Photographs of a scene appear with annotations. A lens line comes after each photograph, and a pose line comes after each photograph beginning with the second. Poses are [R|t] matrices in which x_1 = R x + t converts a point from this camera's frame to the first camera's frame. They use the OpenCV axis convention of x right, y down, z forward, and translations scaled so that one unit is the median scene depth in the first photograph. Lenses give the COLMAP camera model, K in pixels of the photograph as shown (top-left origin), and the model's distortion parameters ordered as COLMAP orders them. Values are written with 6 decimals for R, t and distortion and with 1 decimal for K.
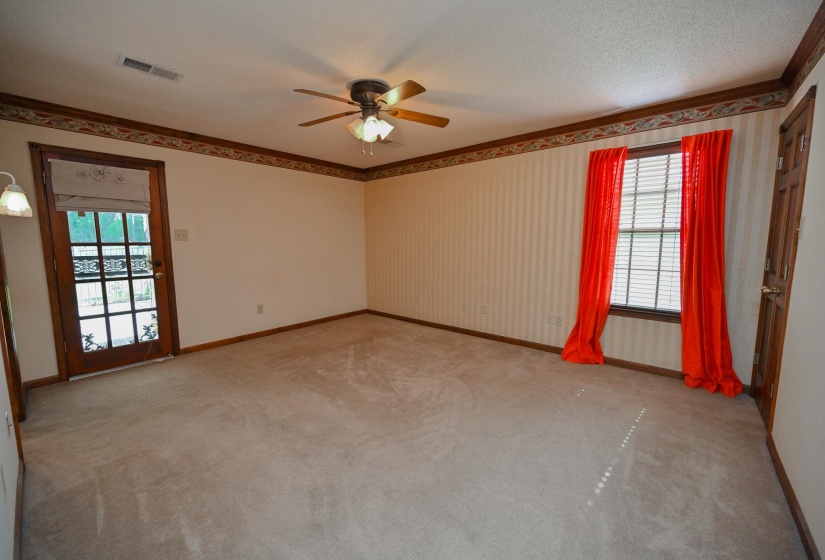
lens RADIAL K [[327.1, 0, 412.5], [0, 327.1, 280.0], [0, 0, 1]] dist [-0.000445, -0.000133]
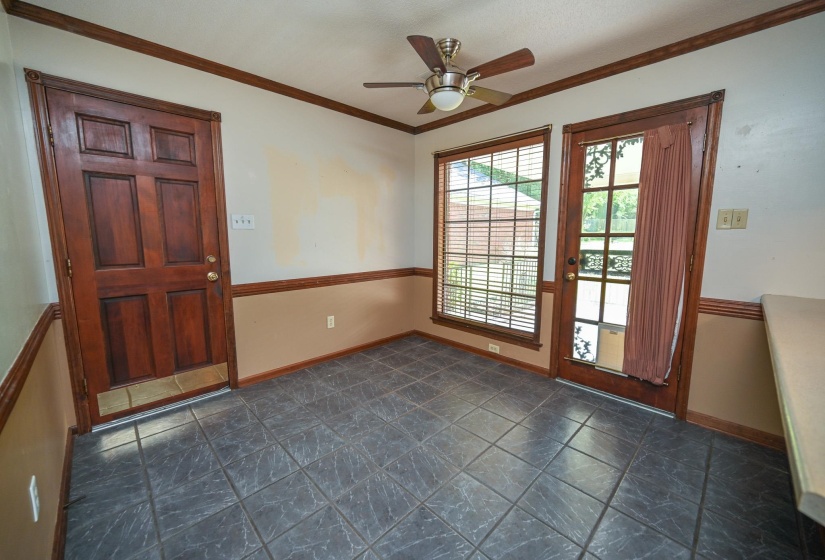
lens RADIAL K [[327.1, 0, 412.5], [0, 327.1, 280.0], [0, 0, 1]] dist [-0.000445, -0.000133]
pose [[-0.086120, 0.115291, -0.989591, -0.110727], [-0.132749, 0.983097, 0.126087, -0.040852], [0.987401, 0.142225, -0.069359, 0.609569]]
